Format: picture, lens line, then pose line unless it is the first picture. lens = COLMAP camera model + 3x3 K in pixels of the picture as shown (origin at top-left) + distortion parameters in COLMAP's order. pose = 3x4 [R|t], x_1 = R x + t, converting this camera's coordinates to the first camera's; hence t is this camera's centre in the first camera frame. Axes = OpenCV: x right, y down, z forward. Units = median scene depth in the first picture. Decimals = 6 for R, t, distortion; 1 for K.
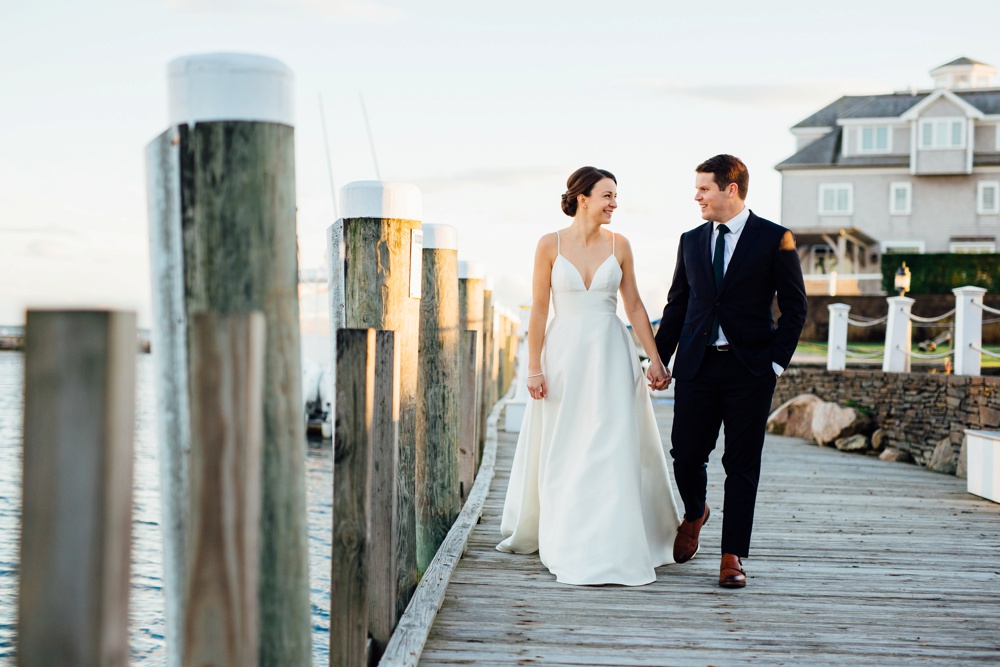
lens RADIAL K [[1481.7, 0, 479.8], [0, 1481.7, 334.5], [0, 0, 1]] dist [-0.003377, -0.050564]
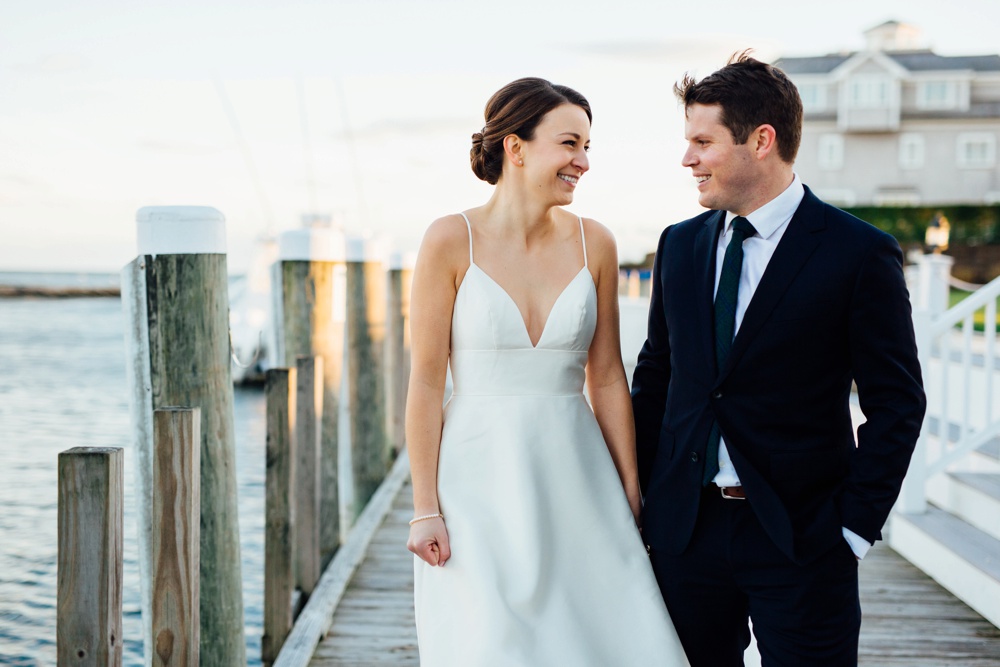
lens RADIAL K [[1420.3, 0, 500.0], [0, 1420.3, 333.5], [0, 0, 1]] dist [0.000490, 0.015735]
pose [[0.999265, -0.006232, 0.037823, 0.091938], [0.004577, 0.999036, 0.043670, -0.124200], [-0.038058, -0.043465, 0.998330, -0.410145]]
